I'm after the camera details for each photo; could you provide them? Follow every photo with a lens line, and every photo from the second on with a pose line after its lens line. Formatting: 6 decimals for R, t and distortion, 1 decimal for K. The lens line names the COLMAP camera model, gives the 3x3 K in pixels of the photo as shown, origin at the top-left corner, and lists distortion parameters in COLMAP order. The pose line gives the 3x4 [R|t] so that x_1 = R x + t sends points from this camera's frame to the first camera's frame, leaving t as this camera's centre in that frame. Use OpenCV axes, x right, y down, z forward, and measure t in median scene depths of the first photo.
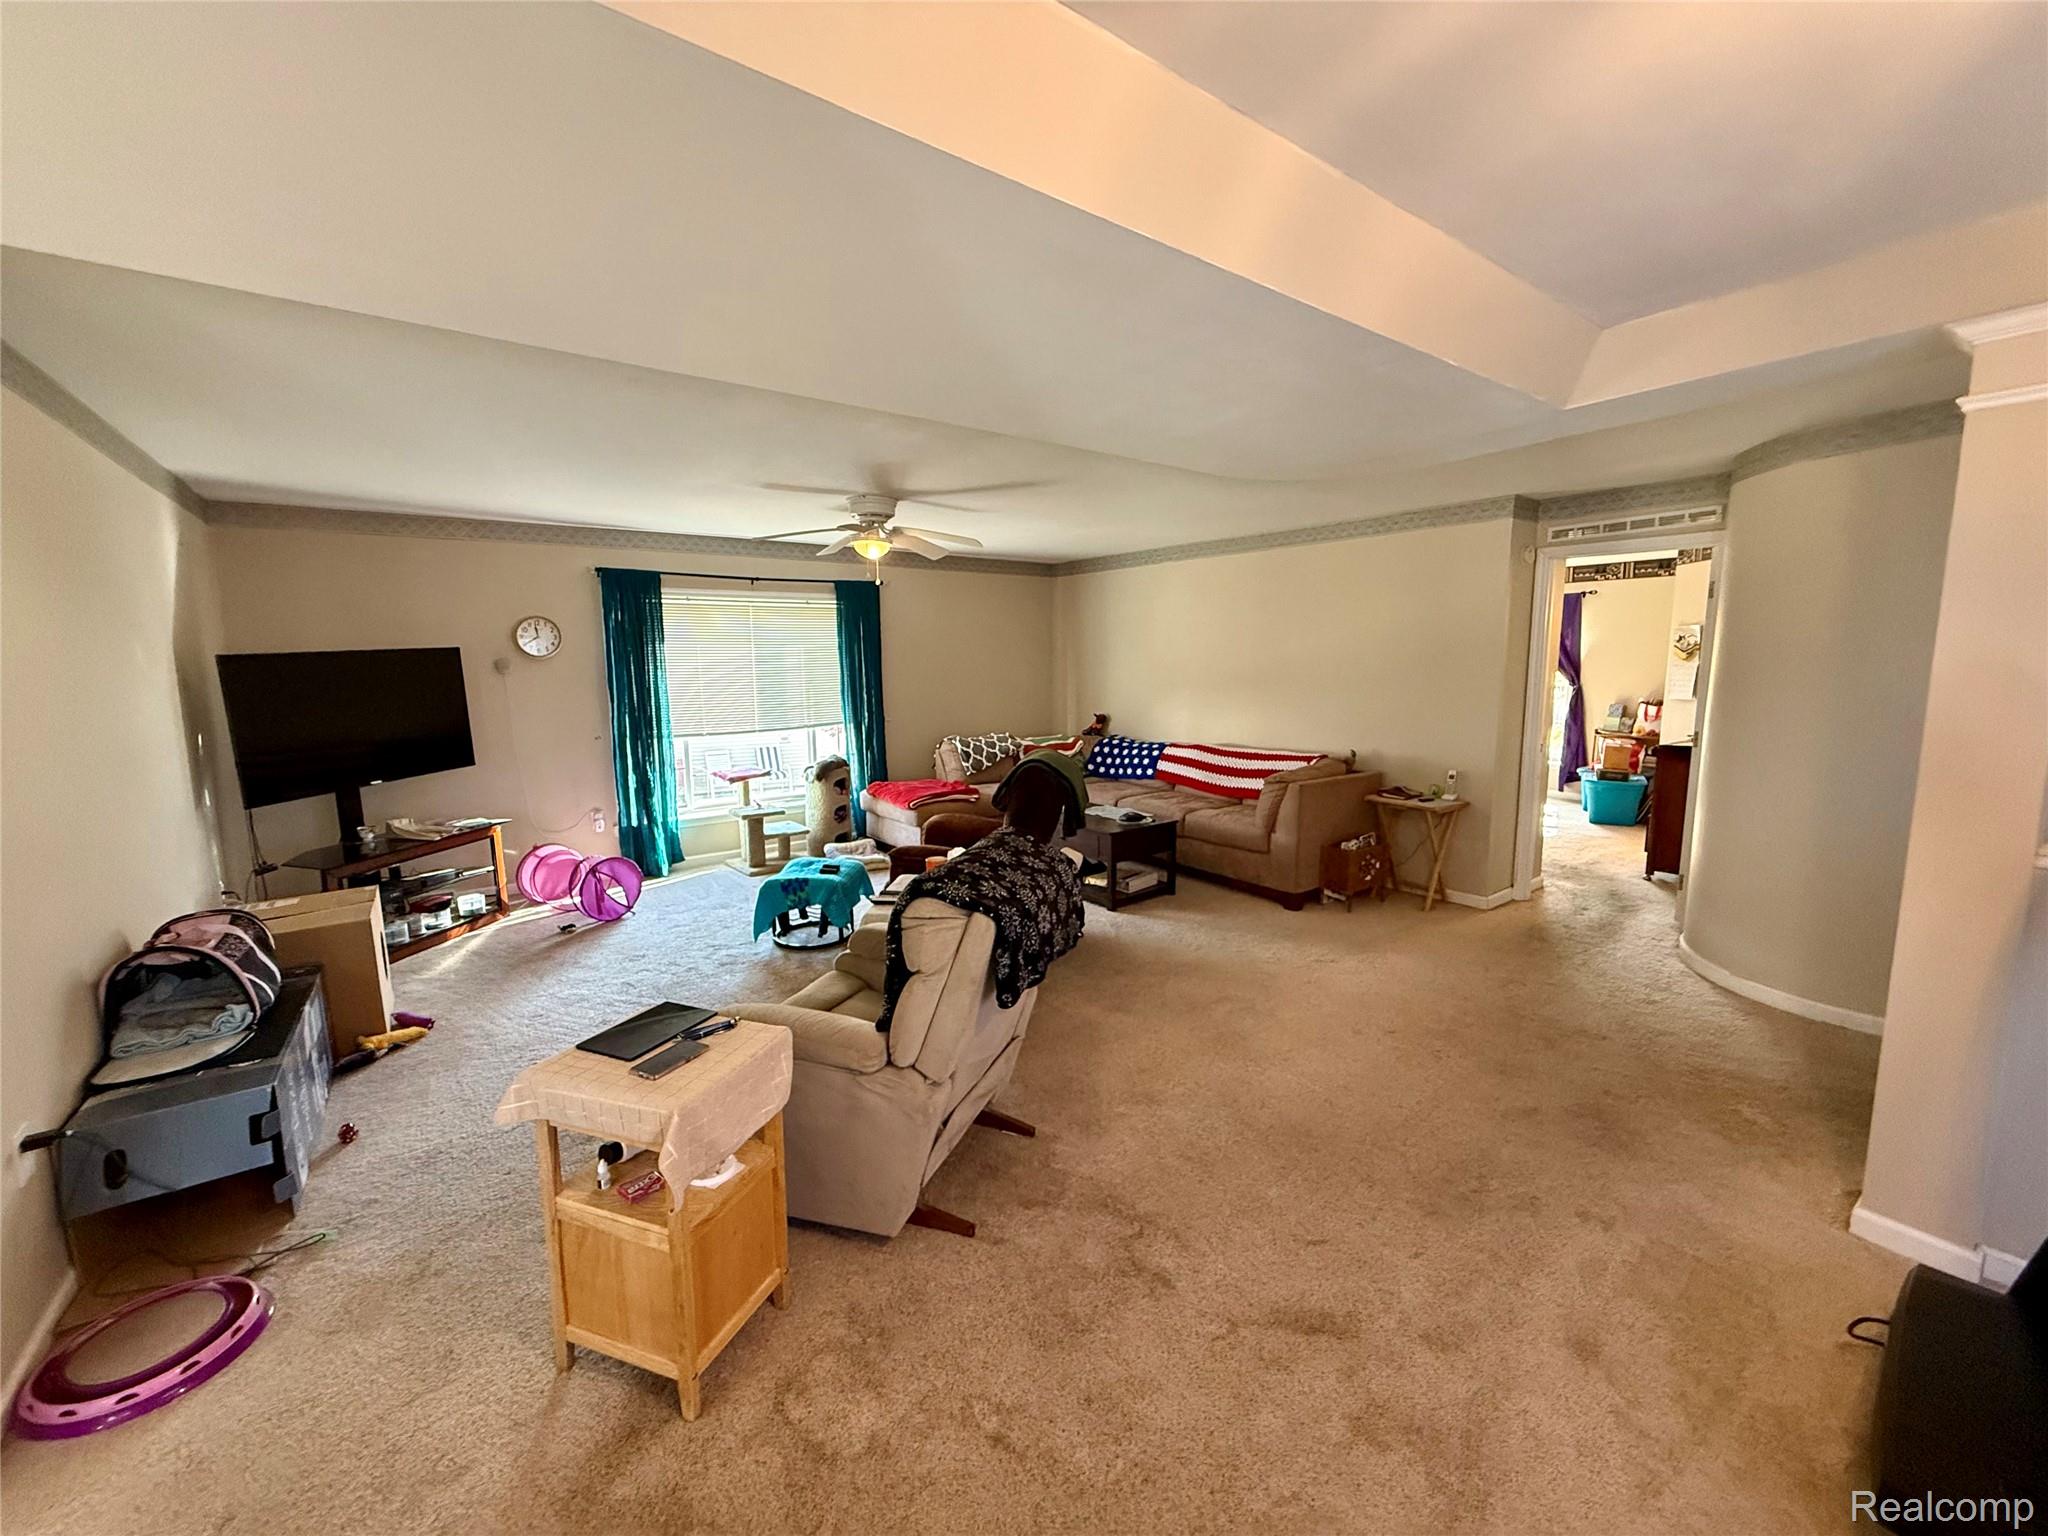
lens RADIAL K [[817.1, 0, 1016.3], [0, 817.1, 766.1], [0, 0, 1]] dist [0.000635, -0.000070]
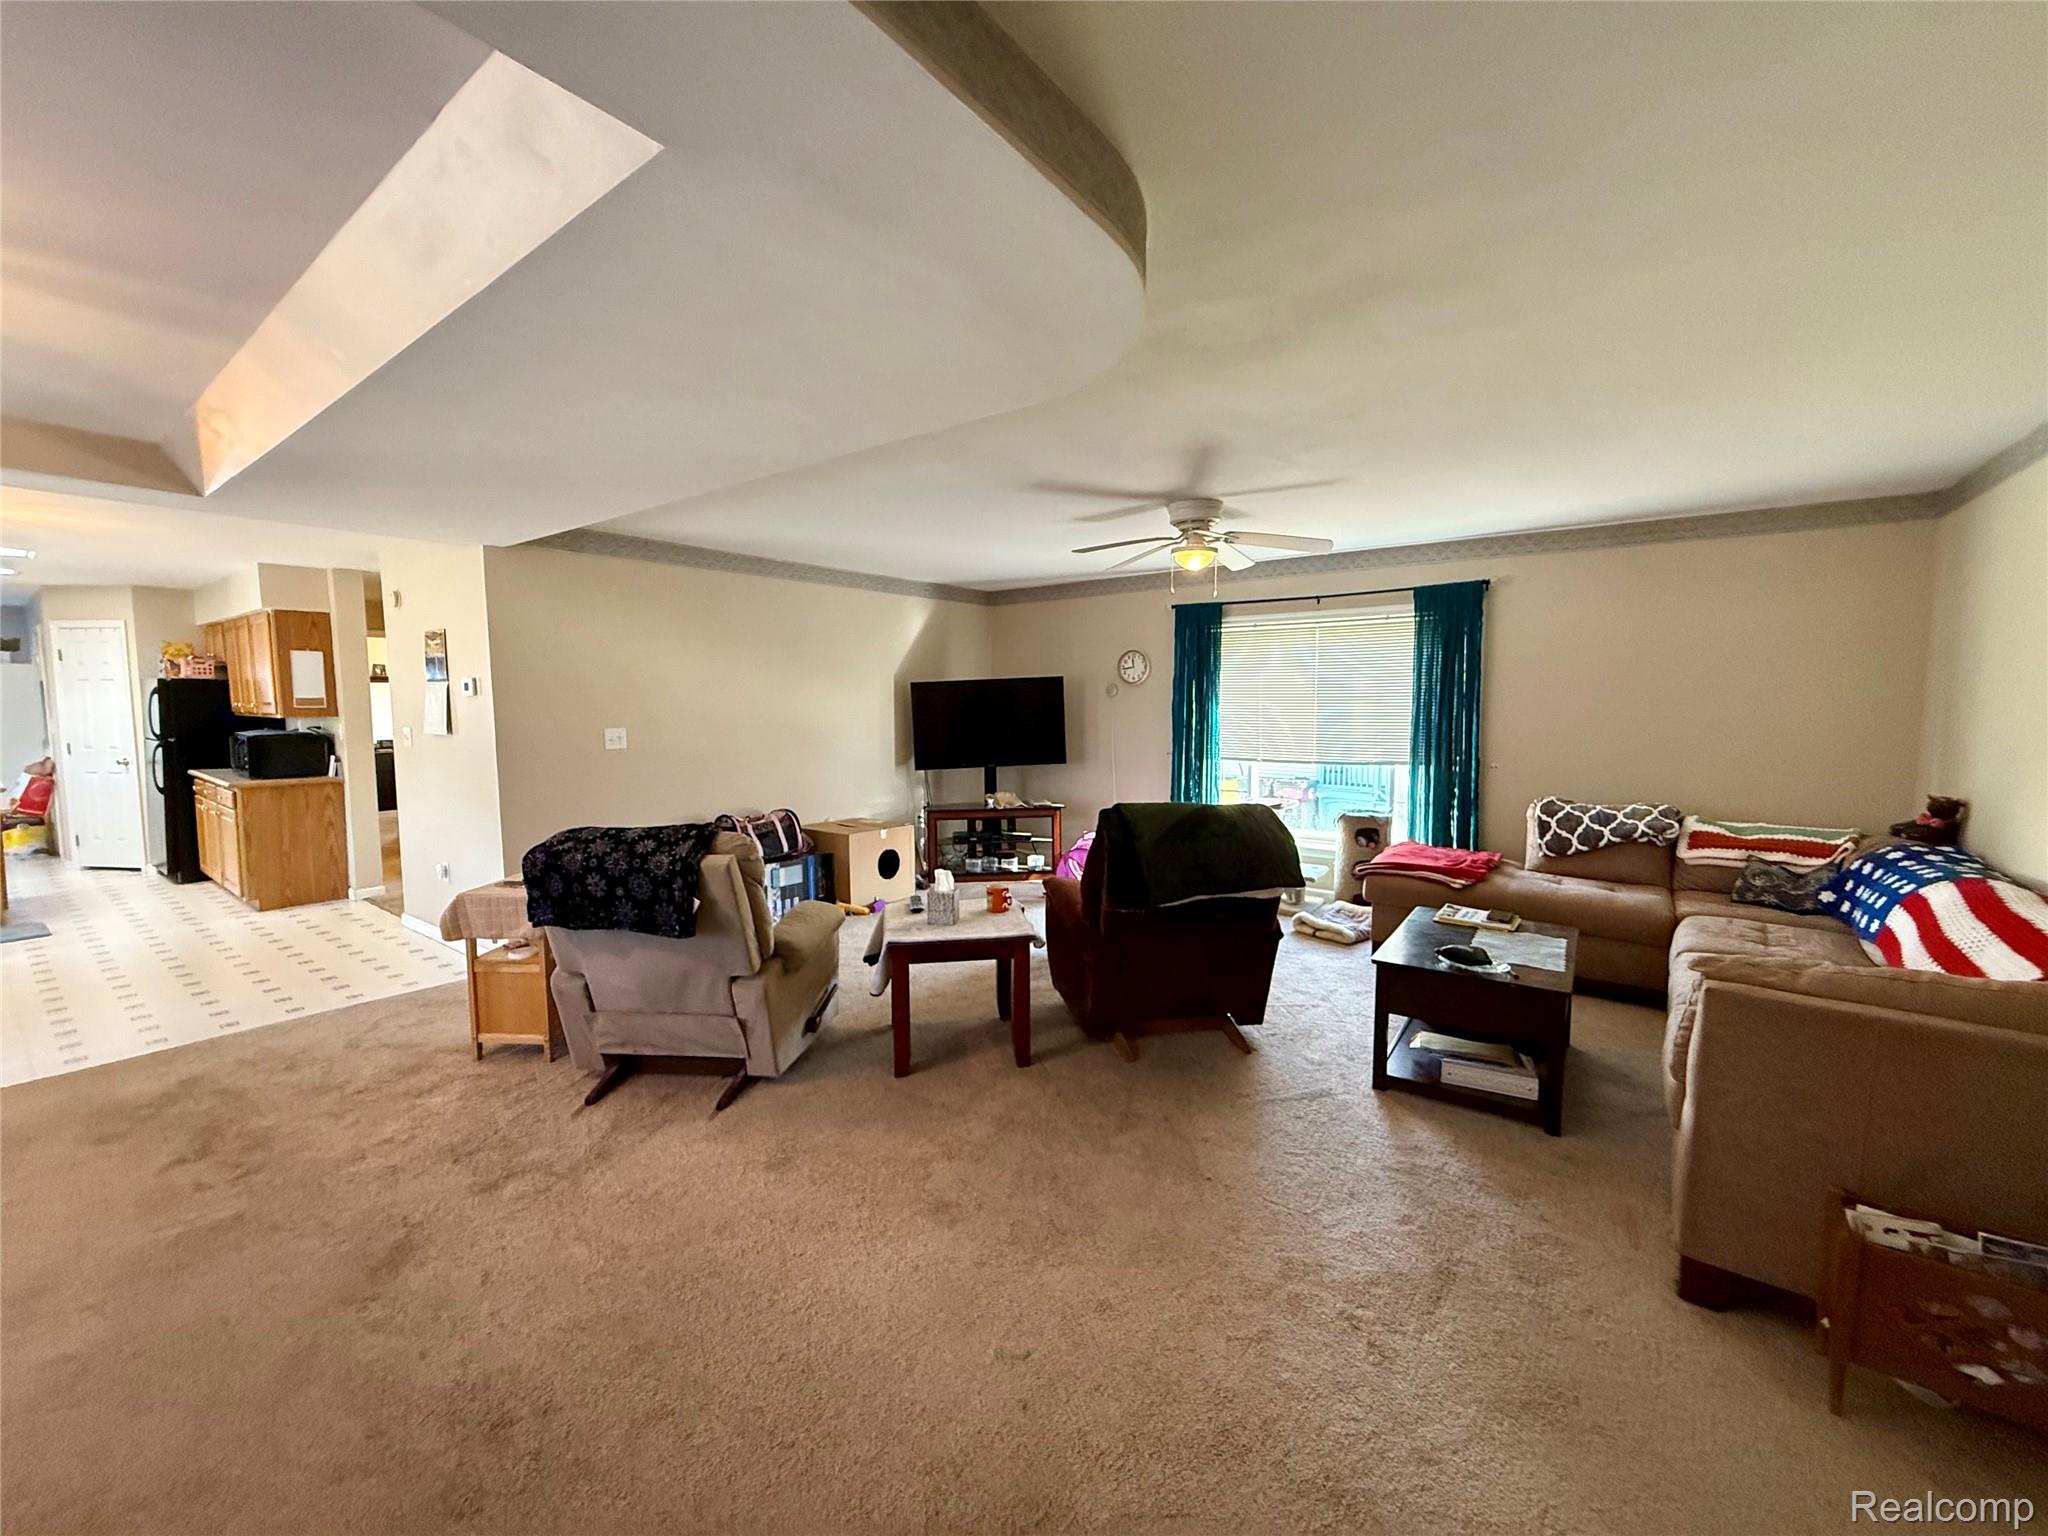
lens RADIAL K [[817.1, 0, 1016.3], [0, 817.1, 766.1], [0, 0, 1]] dist [0.000635, -0.000070]
pose [[0.274559, 0.087606, -0.957571, 0.552175], [-0.126118, 0.990519, 0.054459, -0.055050], [0.953264, 0.105815, 0.283005, 0.495624]]
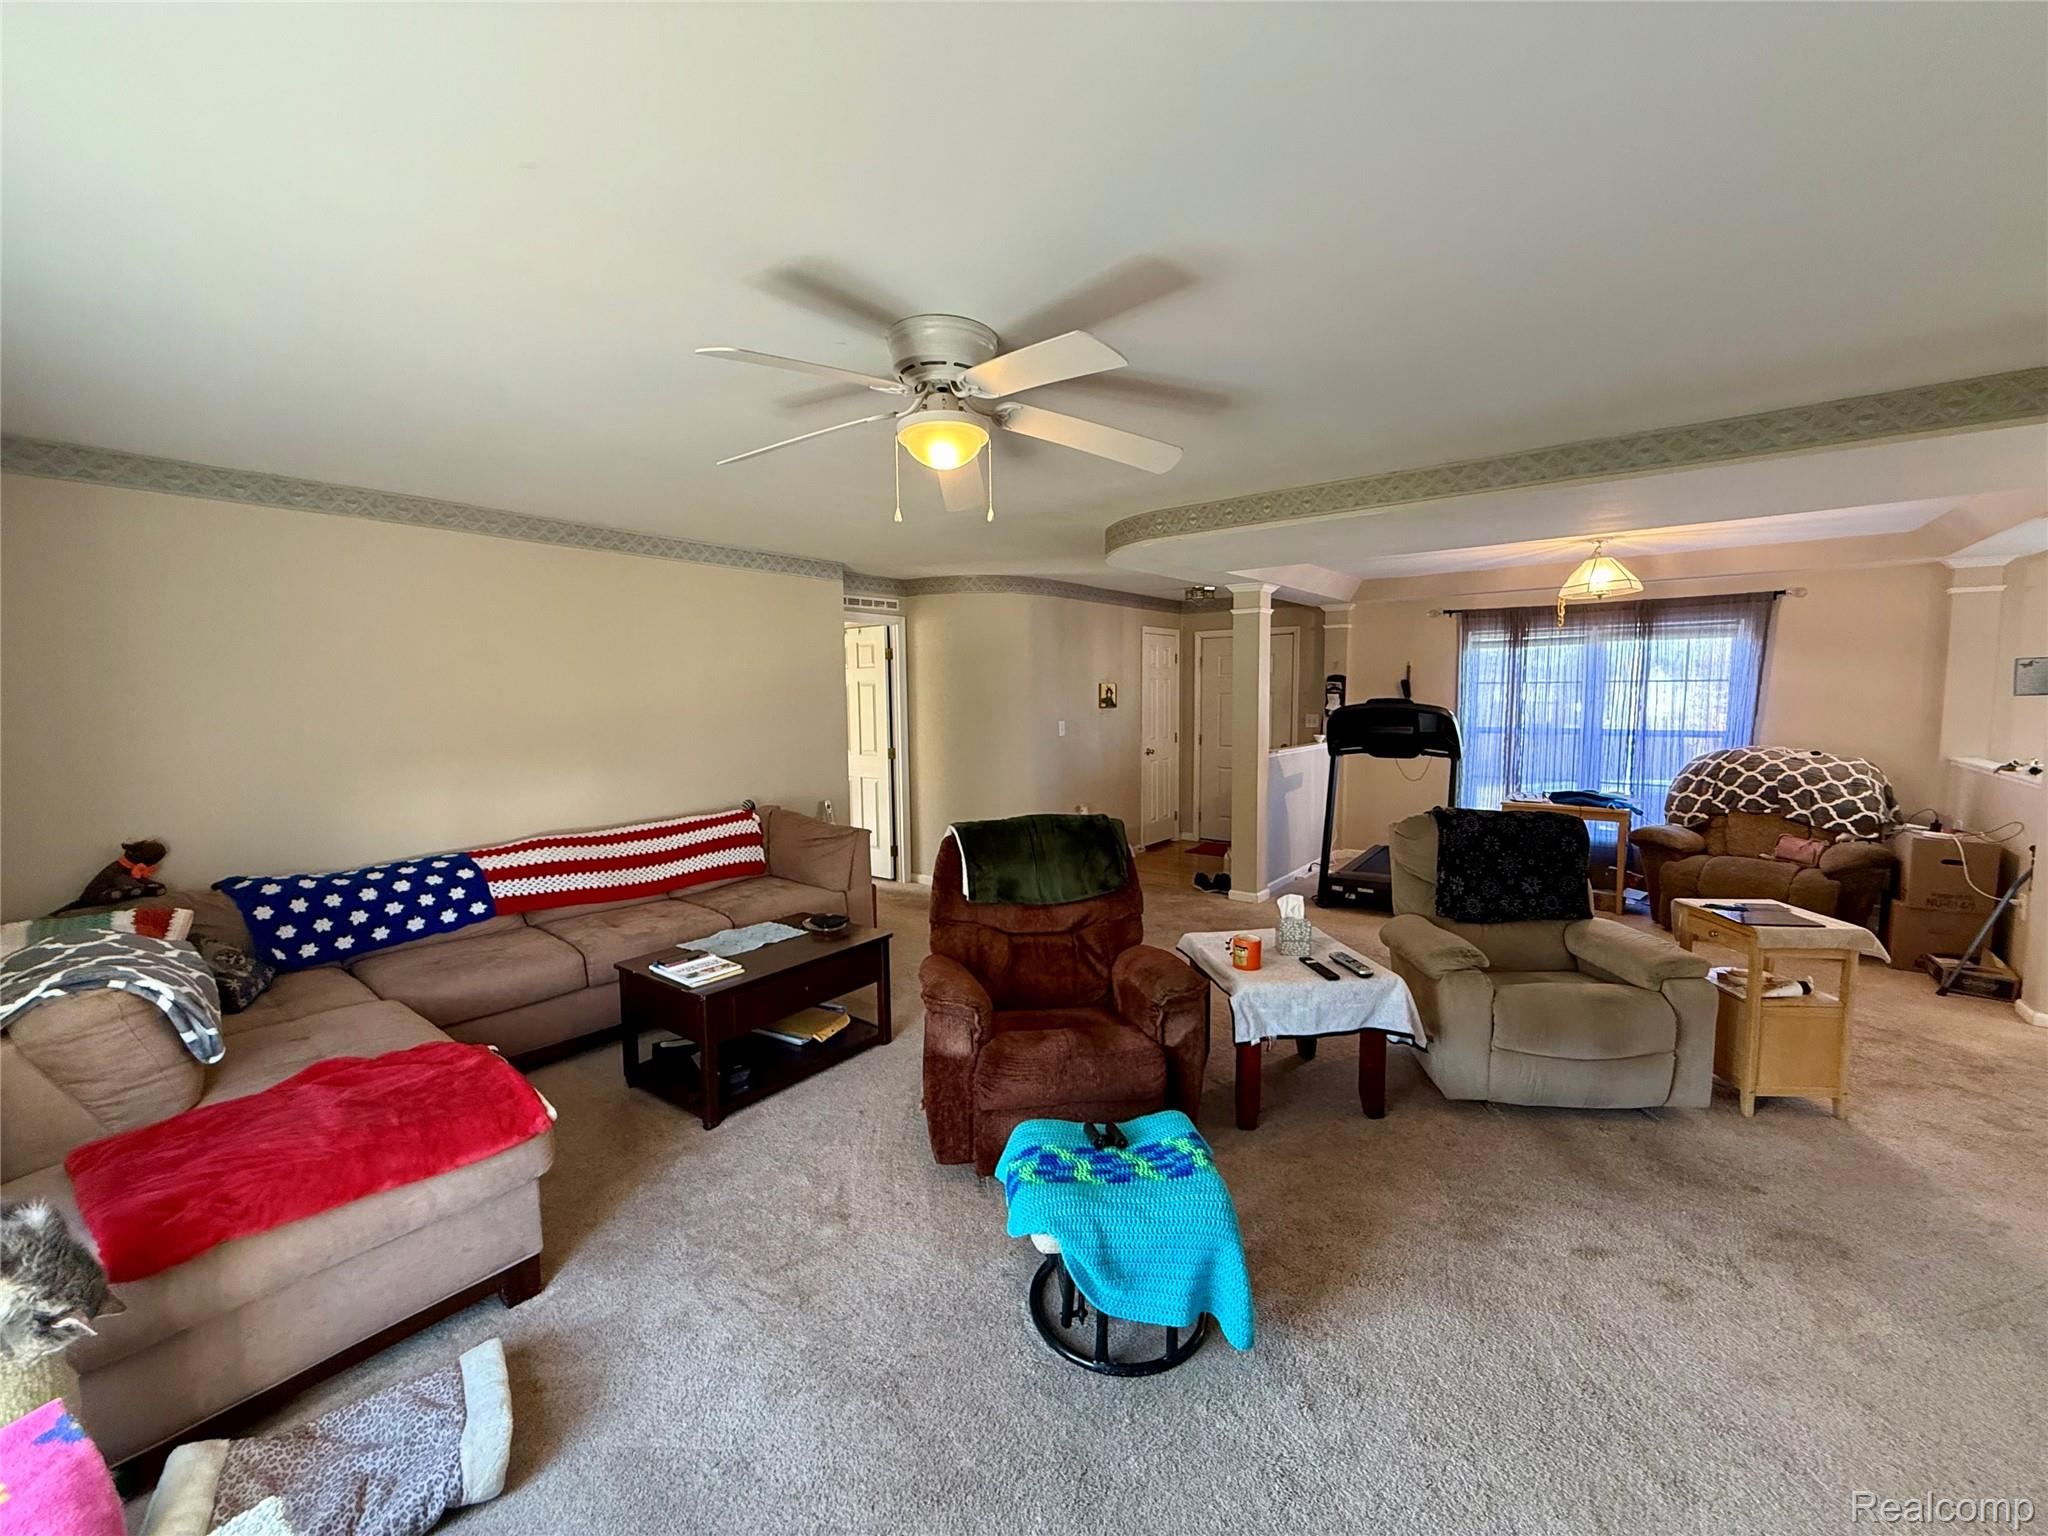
lens RADIAL K [[817.1, 0, 1016.3], [0, 817.1, 766.1], [0, 0, 1]] dist [0.000635, -0.000070]
pose [[-0.255103, -0.069735, 0.964396, -0.531581], [0.138677, 0.984446, 0.107868, -0.113617], [-0.956917, 0.161257, -0.241465, 0.931497]]
